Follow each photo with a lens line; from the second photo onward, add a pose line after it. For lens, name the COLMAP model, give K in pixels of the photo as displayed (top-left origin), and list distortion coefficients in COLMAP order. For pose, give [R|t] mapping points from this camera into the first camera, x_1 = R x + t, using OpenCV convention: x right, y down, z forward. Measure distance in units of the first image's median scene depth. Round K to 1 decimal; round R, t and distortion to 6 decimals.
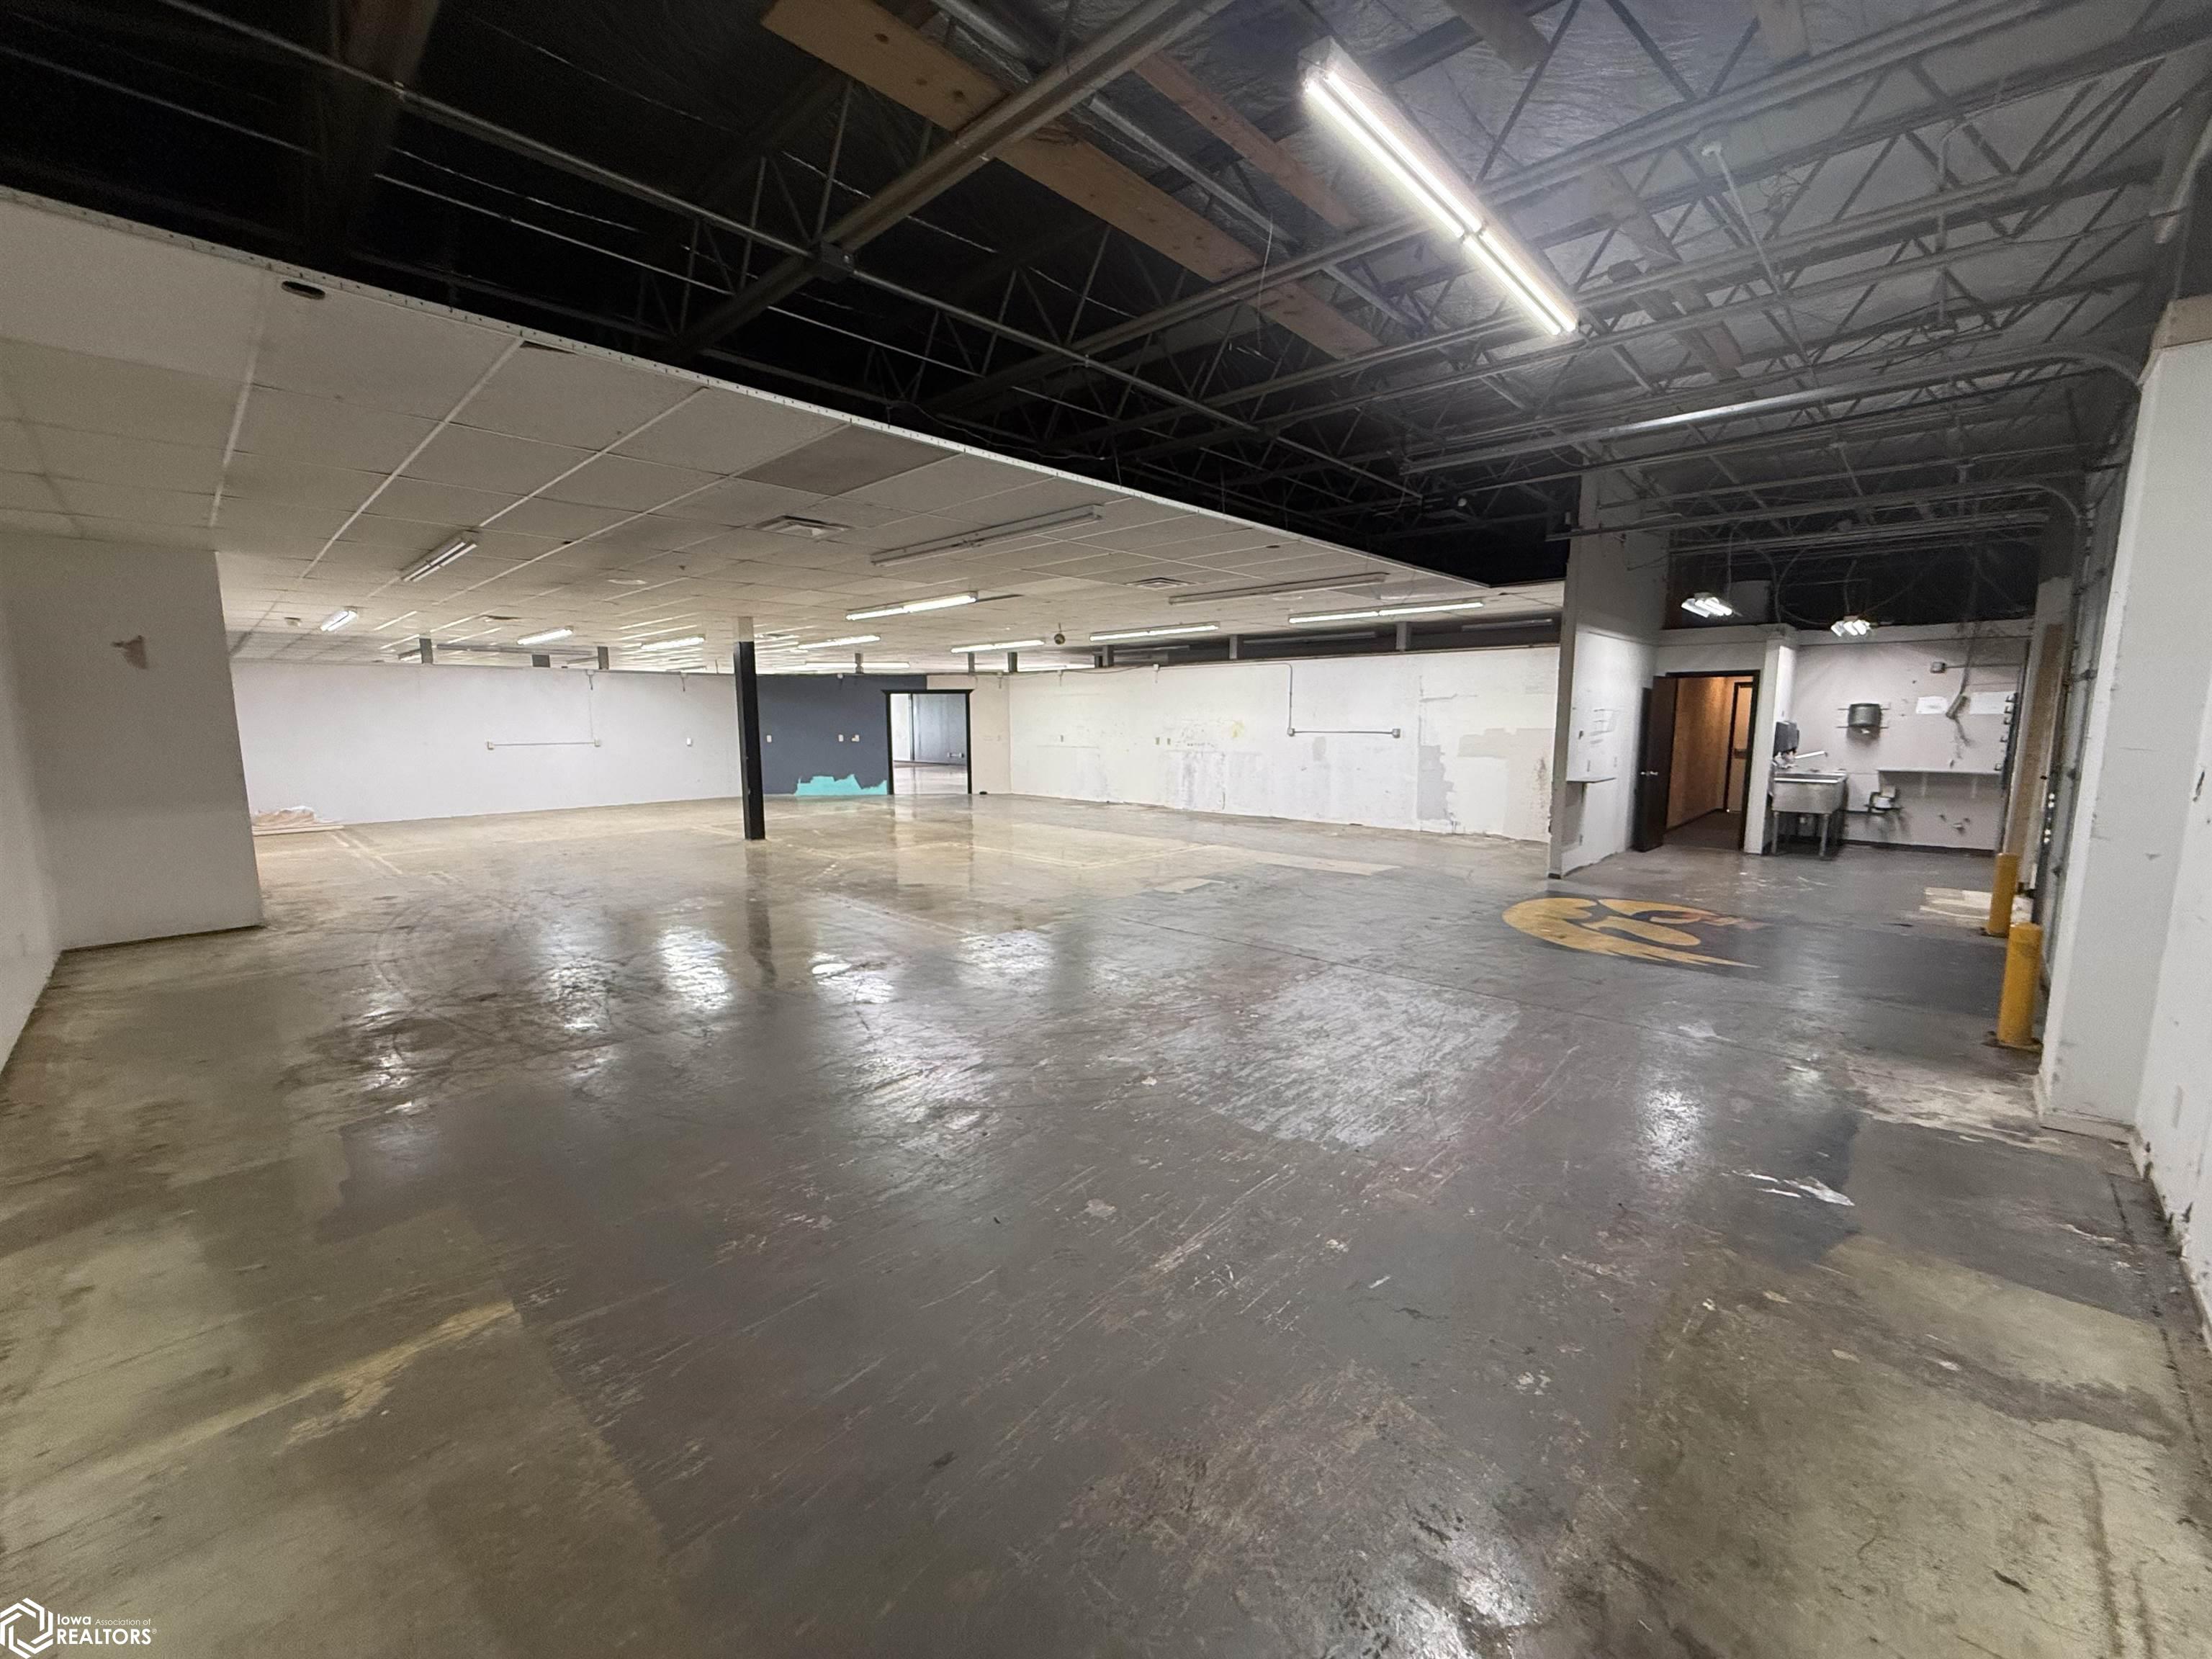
lens RADIAL K [[880.9, 0, 1104.4], [0, 880.9, 830.7], [0, 0, 1]] dist [-0.000632, 0.000483]
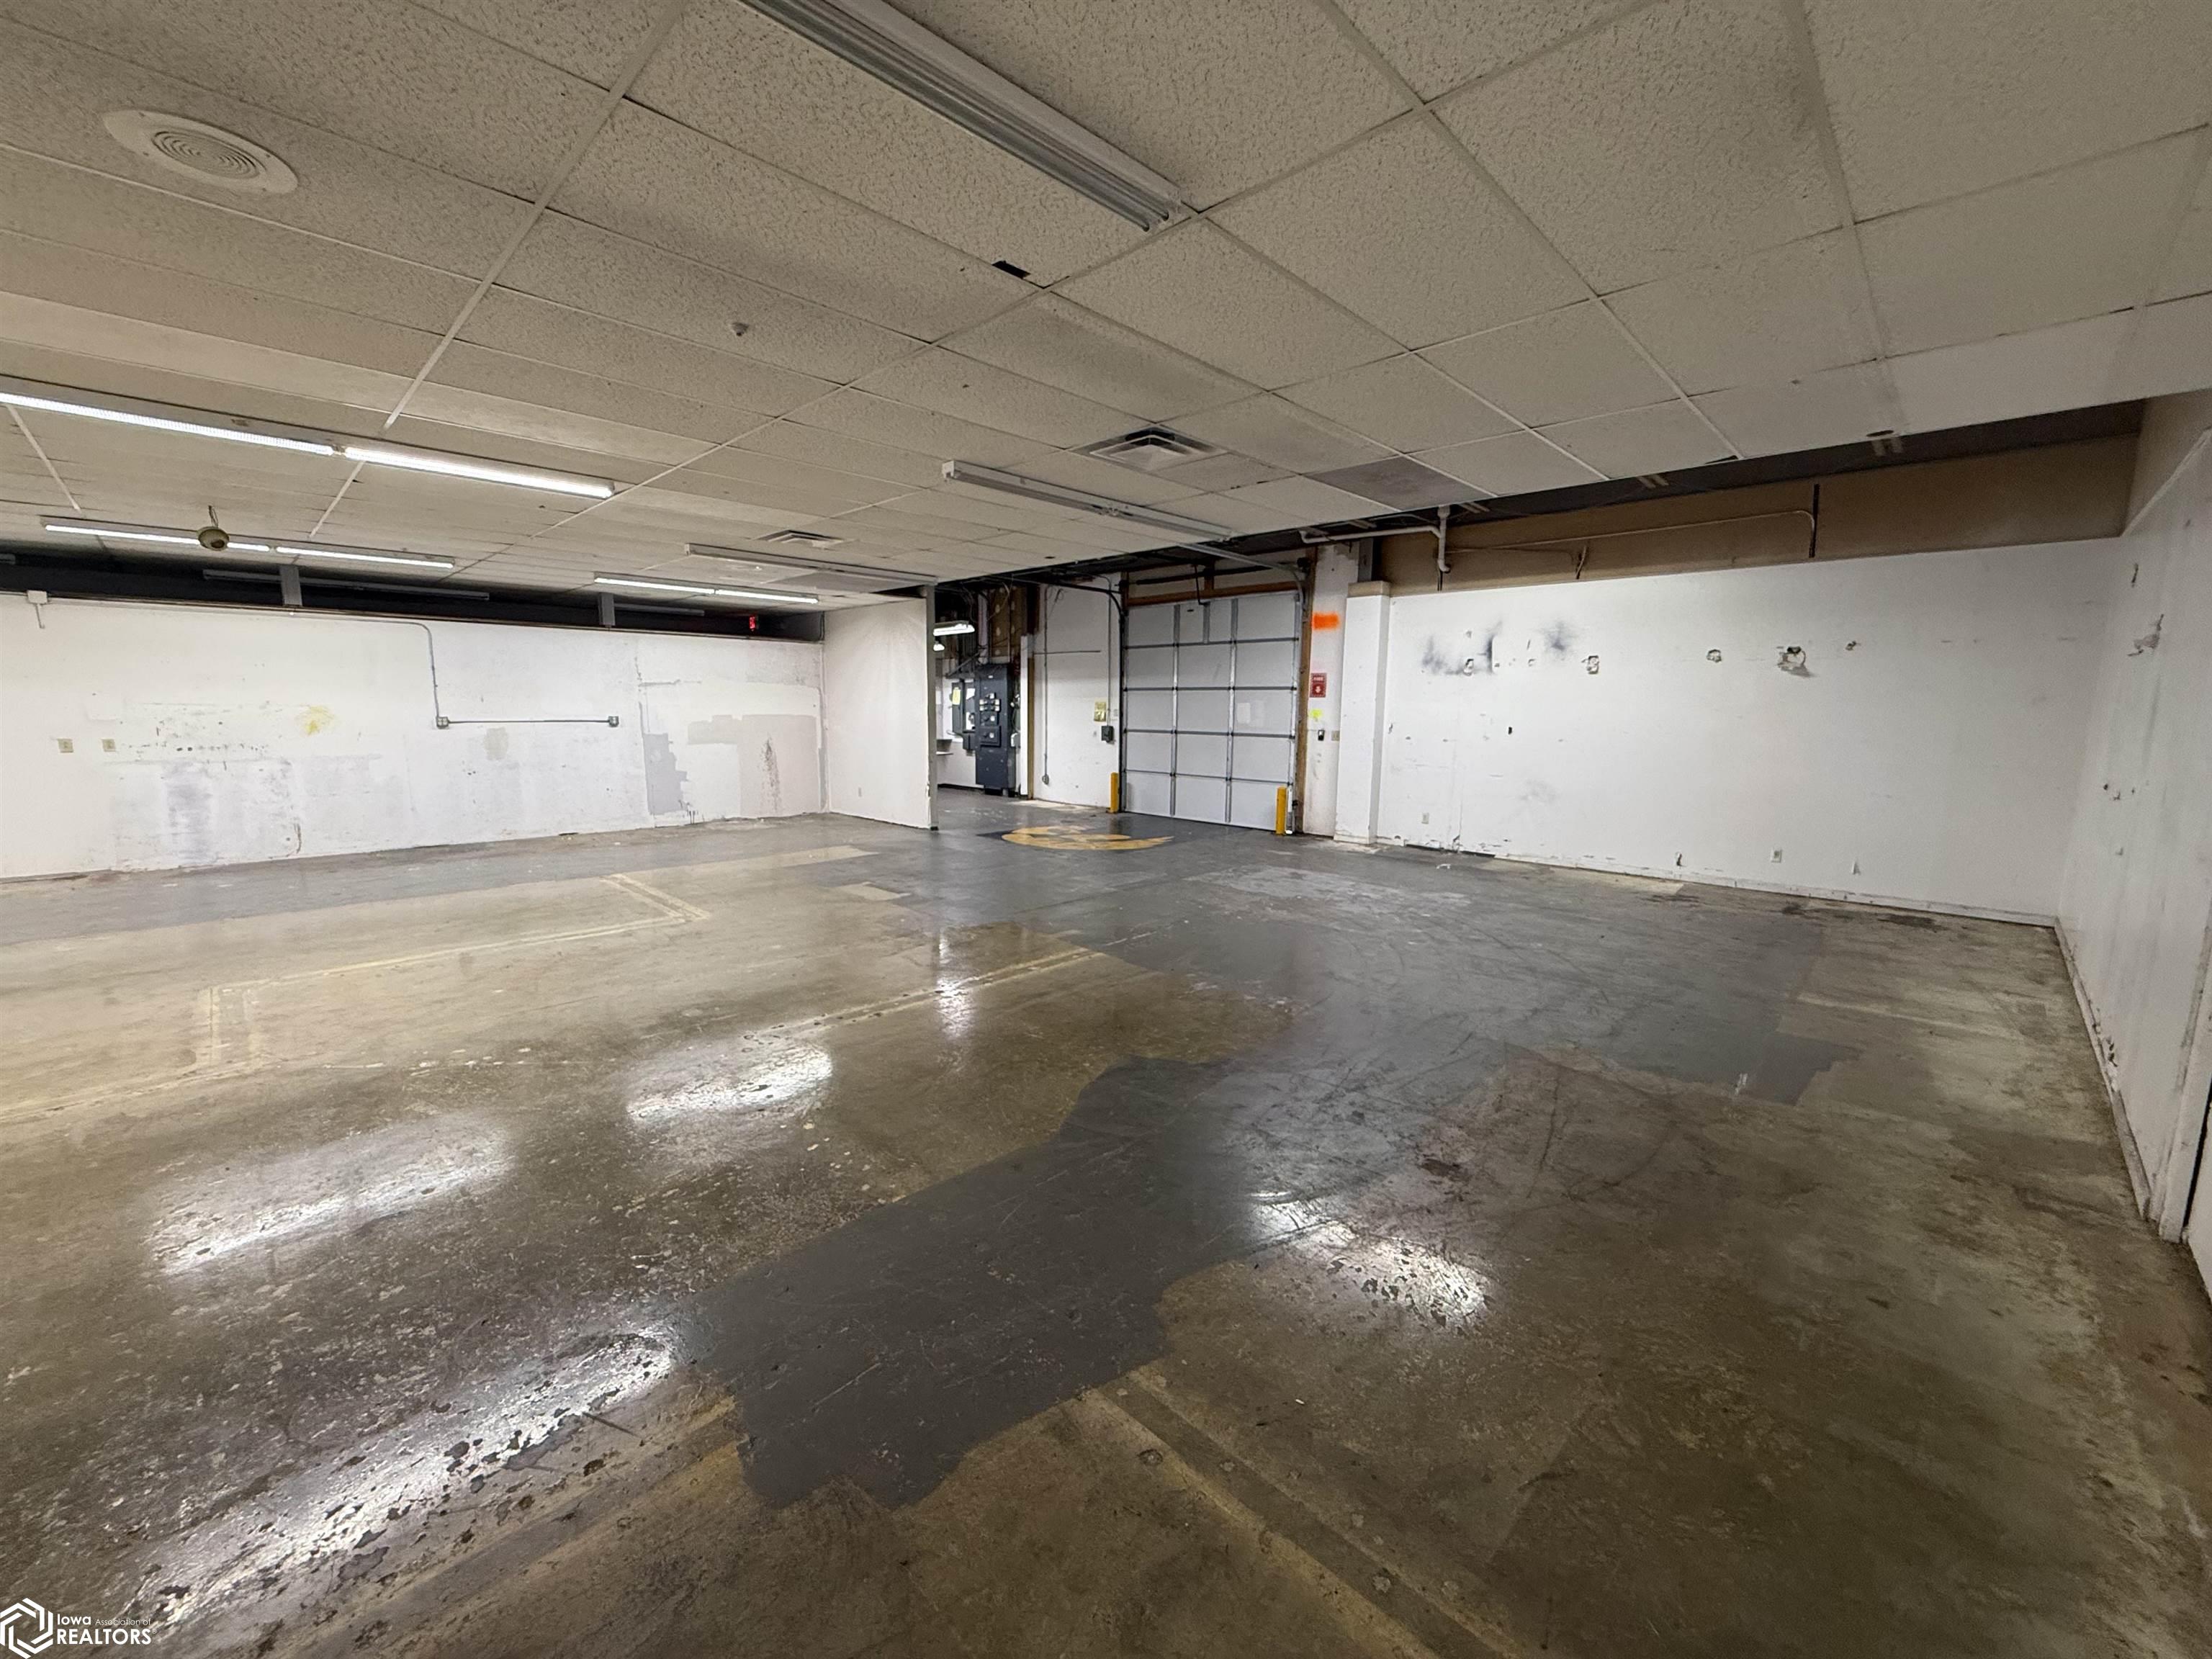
lens RADIAL K [[880.9, 0, 1104.4], [0, 880.9, 830.7], [0, 0, 1]] dist [-0.000632, 0.000483]
pose [[0.019062, -0.138232, 0.990216, -0.638647], [0.121285, 0.983402, 0.134946, -0.074694], [-0.992435, 0.117526, 0.035511, 0.592710]]
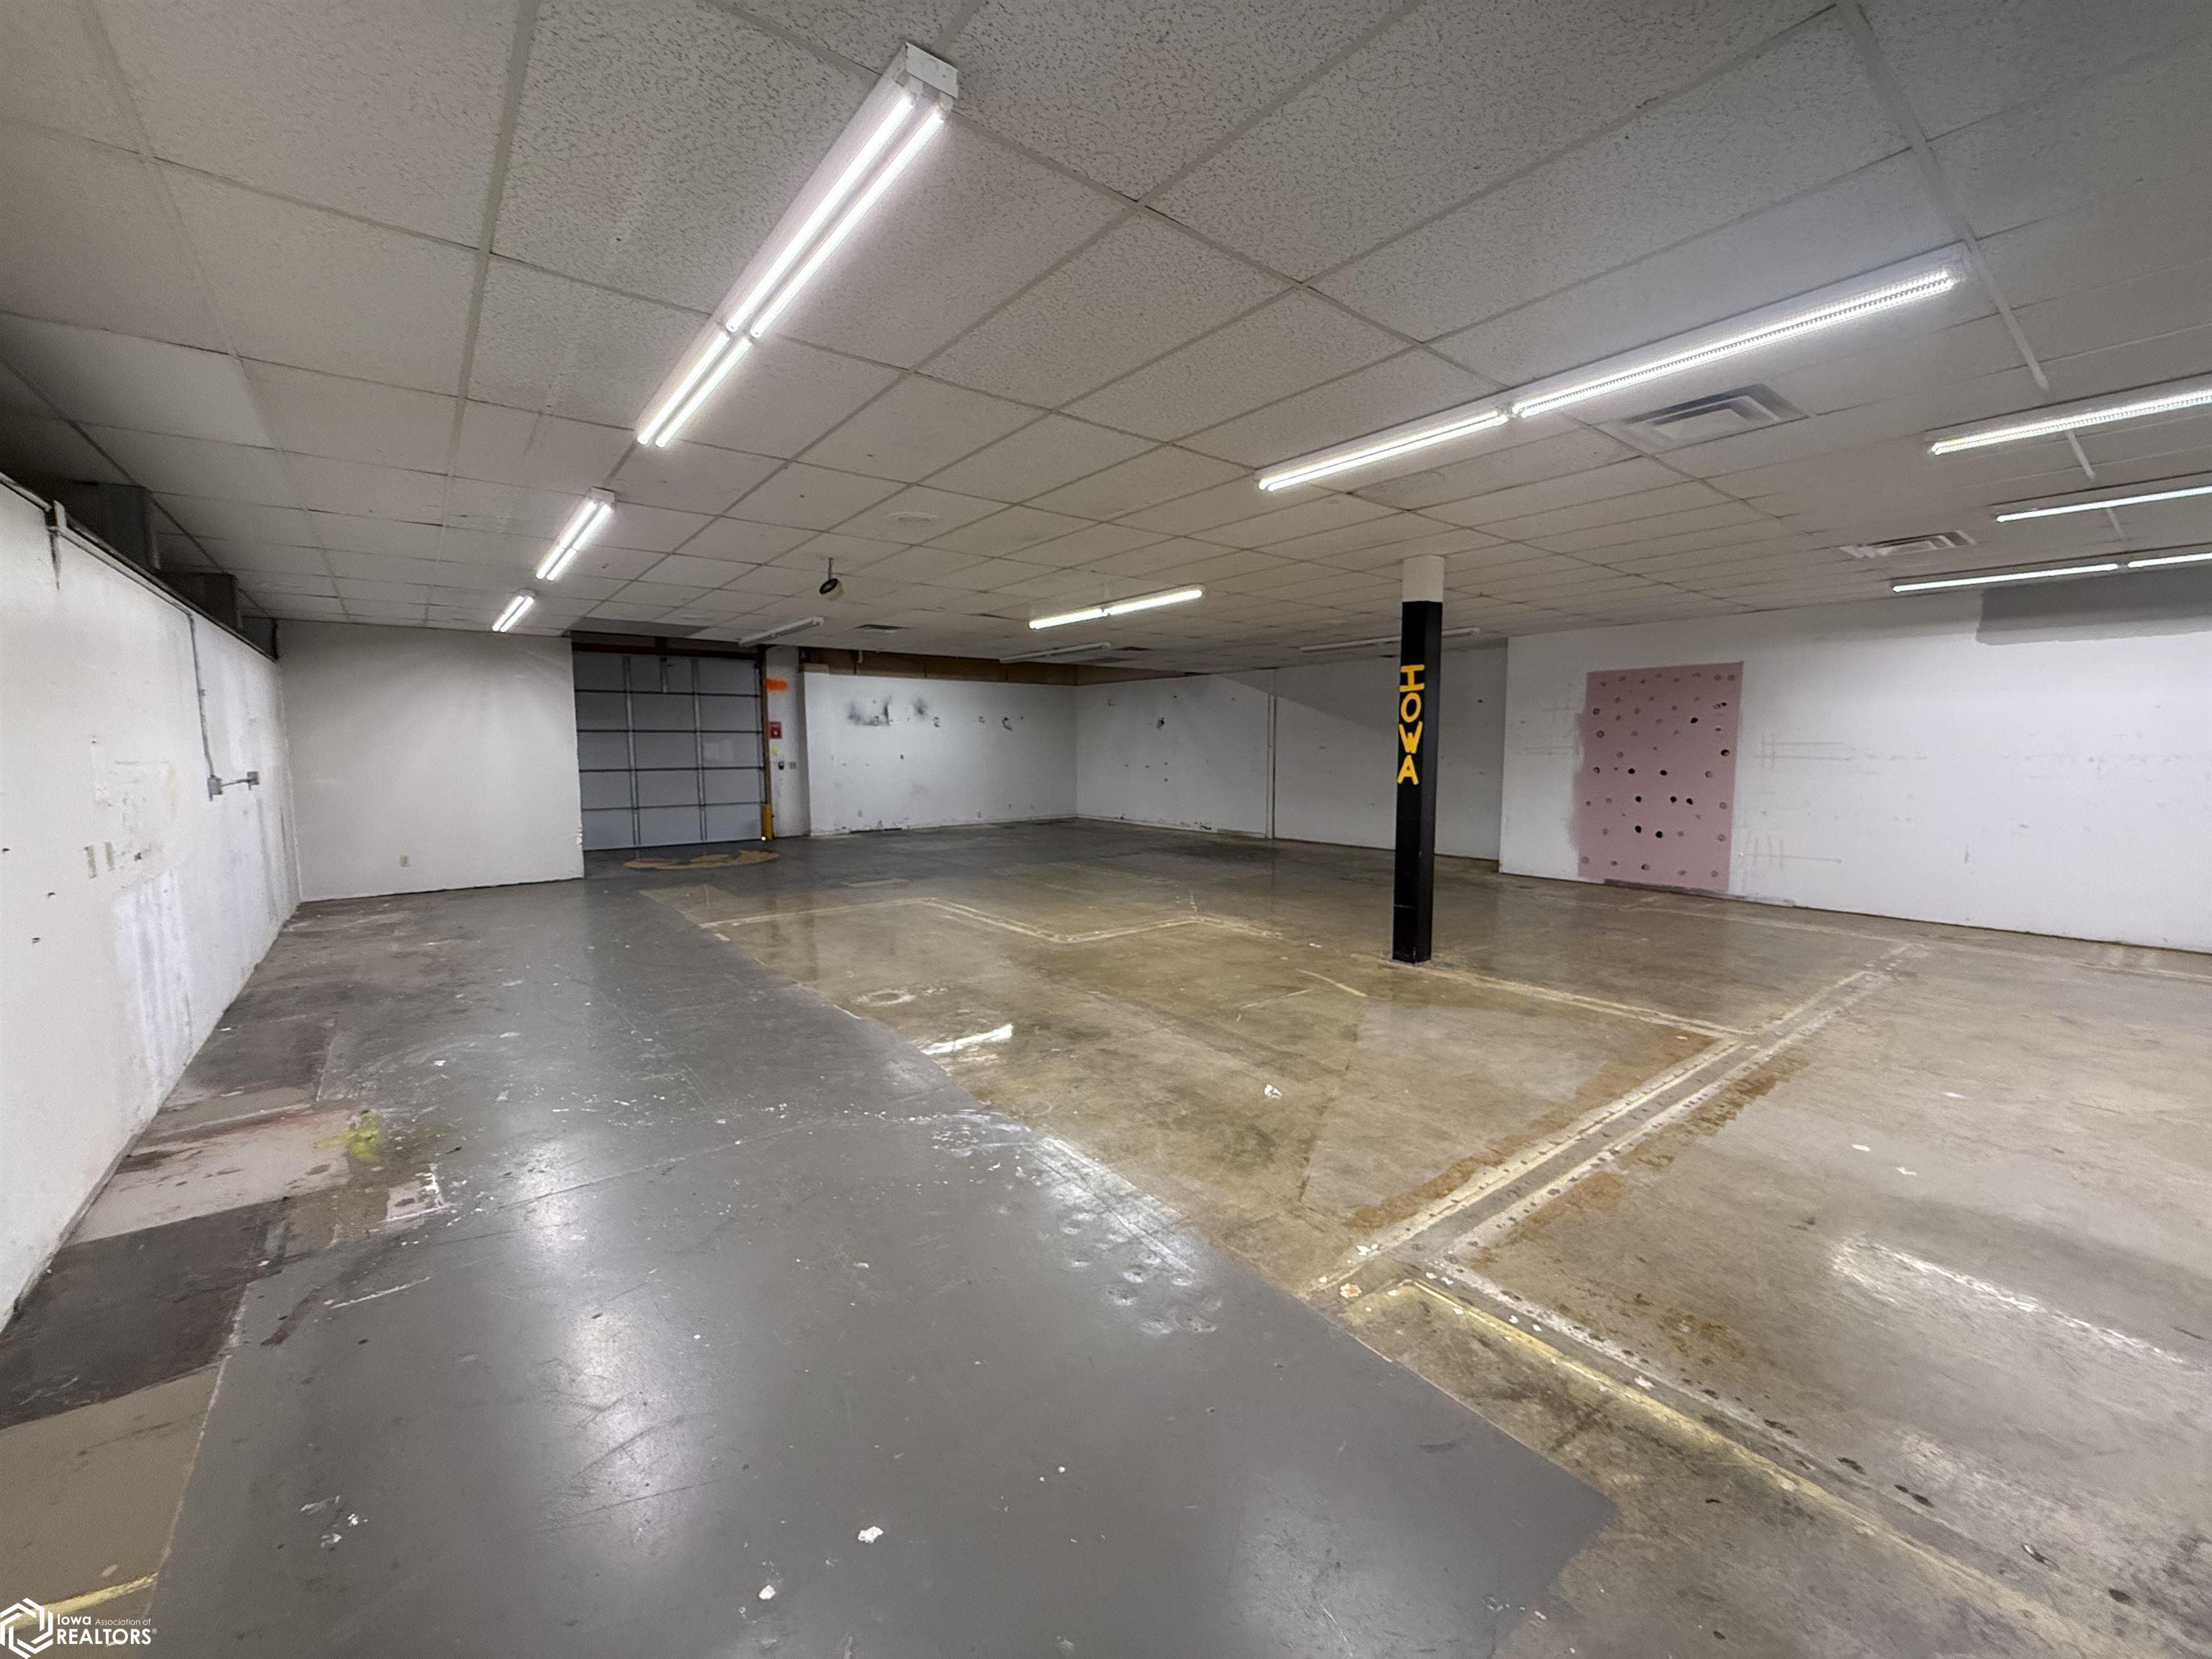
lens RADIAL K [[880.9, 0, 1104.4], [0, 880.9, 830.7], [0, 0, 1]] dist [-0.000632, 0.000483]
pose [[-0.989472, -0.005847, 0.144606, -0.323599], [0.027047, 0.974108, 0.224460, -0.223966], [-0.142175, 0.226008, -0.963694, 1.731451]]
